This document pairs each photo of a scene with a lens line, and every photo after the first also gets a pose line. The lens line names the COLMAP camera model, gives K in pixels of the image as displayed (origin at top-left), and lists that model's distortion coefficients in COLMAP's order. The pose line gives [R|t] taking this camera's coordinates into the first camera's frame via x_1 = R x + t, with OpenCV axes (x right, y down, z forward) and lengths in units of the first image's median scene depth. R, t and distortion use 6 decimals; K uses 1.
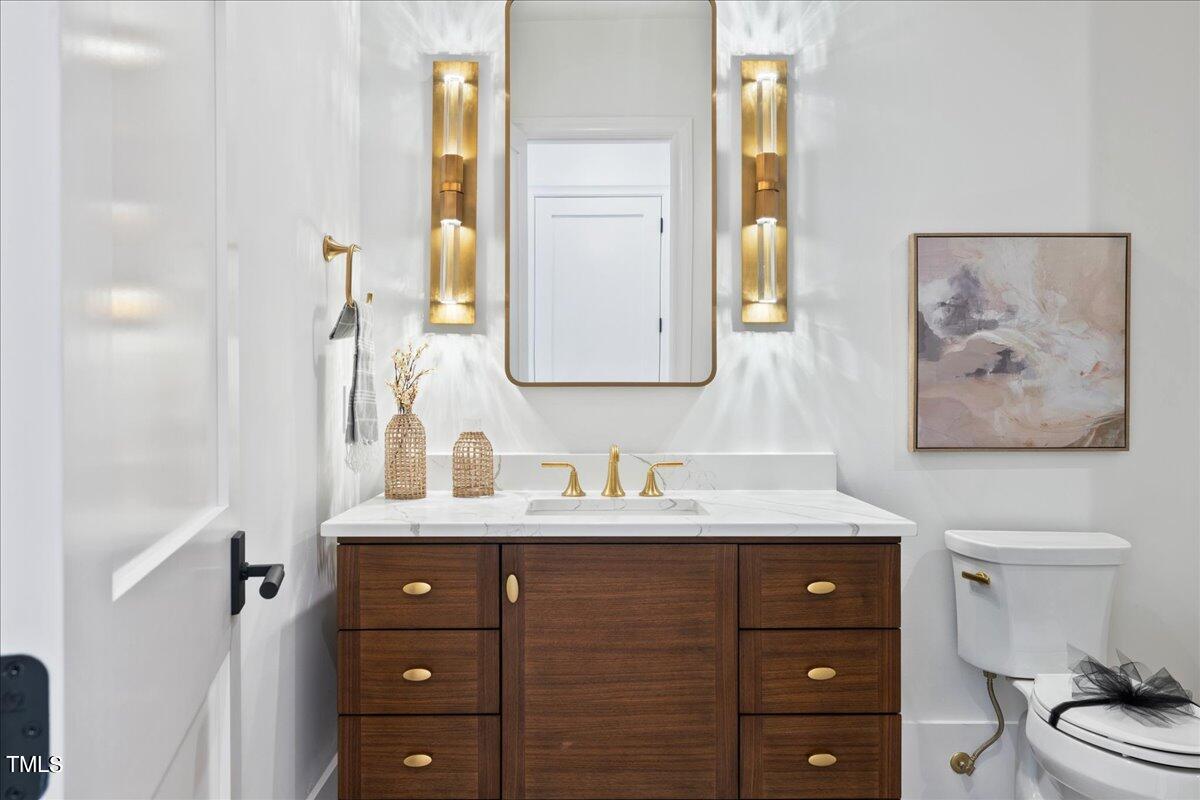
lens RADIAL K [[870.9, 0, 600.0], [0, 870.9, 400.0], [0, 0, 1]] dist [-0.002112, -0.000960]
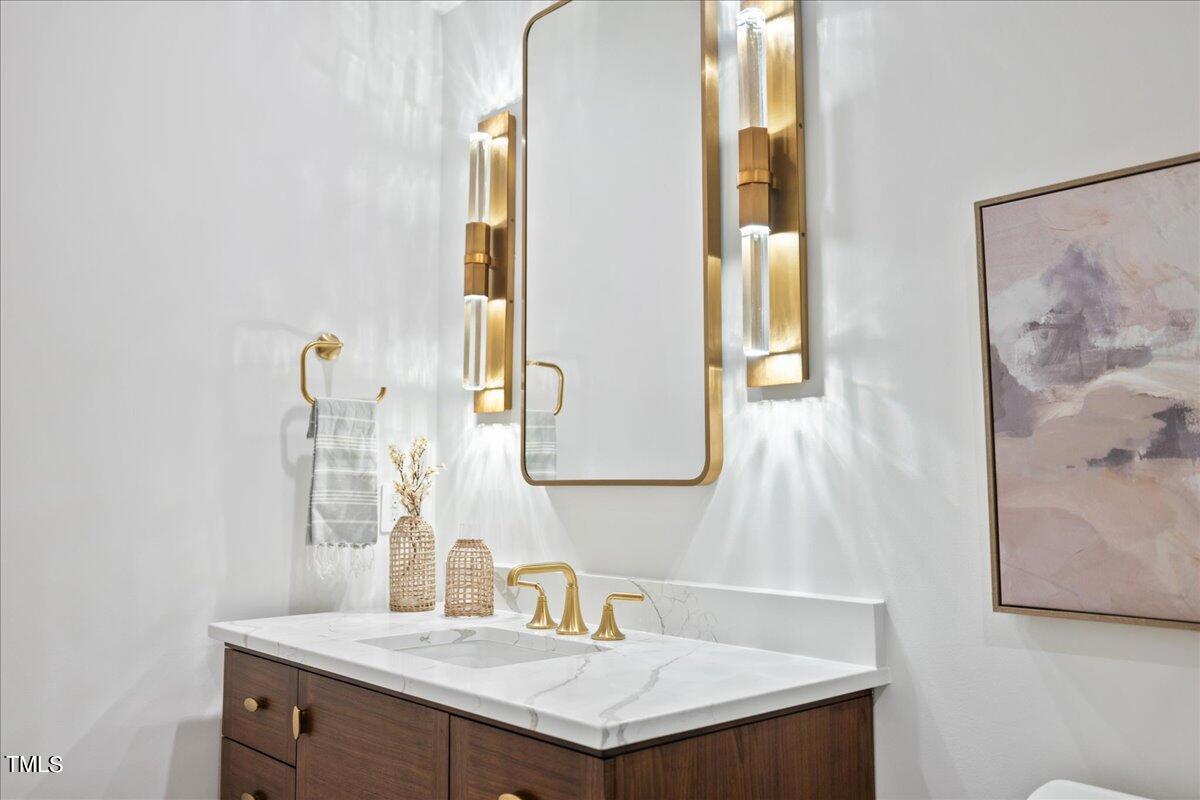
lens RADIAL K [[1040.9, 0, 600.0], [0, 1040.9, 400.0], [0, 0, 1]] dist [-0.003676, -0.004244]
pose [[0.655493, -0.060135, -0.752804, 0.683839], [-0.005343, 0.996430, -0.084249, -0.013228], [0.755183, 0.059247, 0.652831, 0.407791]]
